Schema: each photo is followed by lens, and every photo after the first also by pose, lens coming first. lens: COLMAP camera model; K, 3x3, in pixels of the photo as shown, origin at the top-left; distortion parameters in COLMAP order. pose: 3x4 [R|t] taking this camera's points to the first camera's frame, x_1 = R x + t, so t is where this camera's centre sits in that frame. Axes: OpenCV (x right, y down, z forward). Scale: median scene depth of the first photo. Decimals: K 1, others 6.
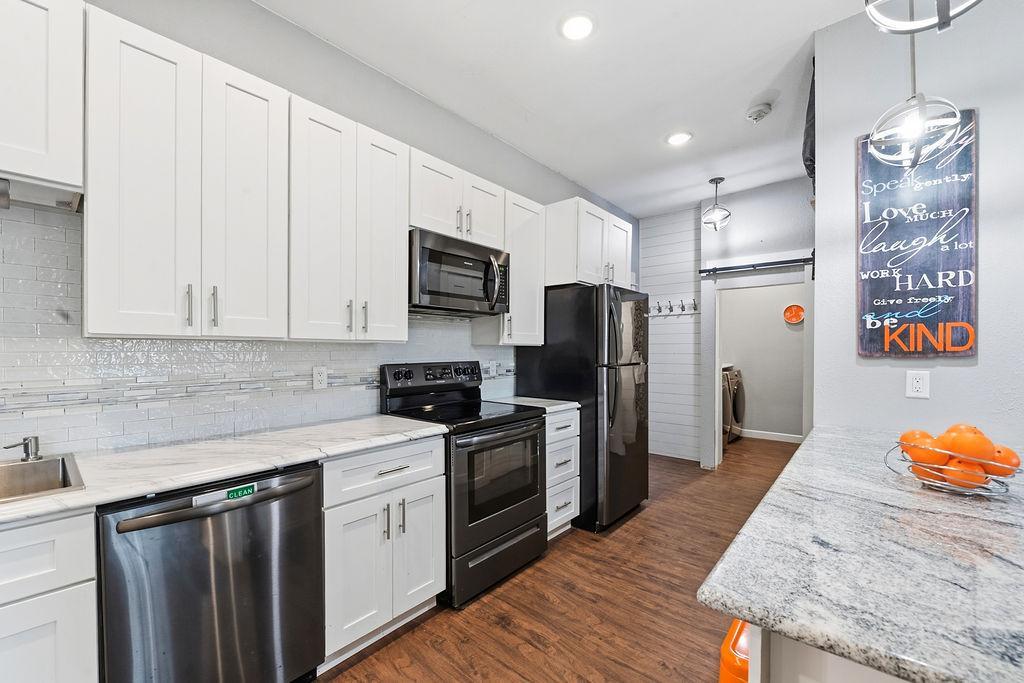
lens RADIAL K [[419.3, 0, 509.0], [0, 419.3, 349.2], [0, 0, 1]] dist [-0.004695, -0.000009]
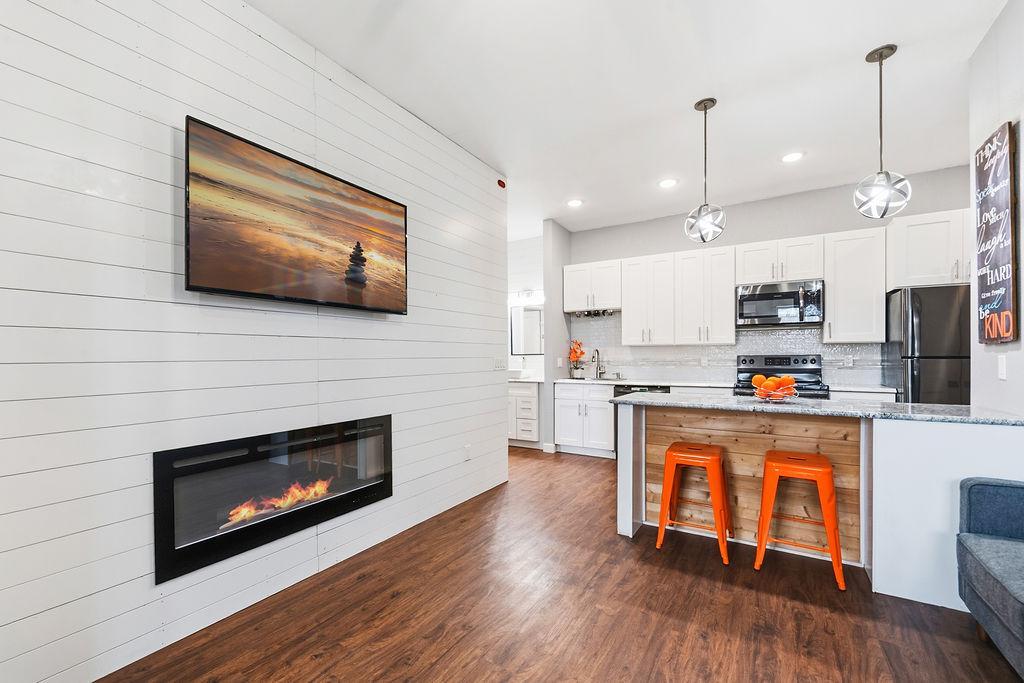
lens RADIAL K [[419.3, 0, 510.4], [0, 419.3, 352.3], [0, 0, 1]] dist [-0.004695, -0.000009]
pose [[0.165938, -0.017175, -0.985987, 1.561929], [0.001654, 0.999852, -0.017139, 0.055629], [0.986135, 0.001214, 0.165942, -0.402030]]
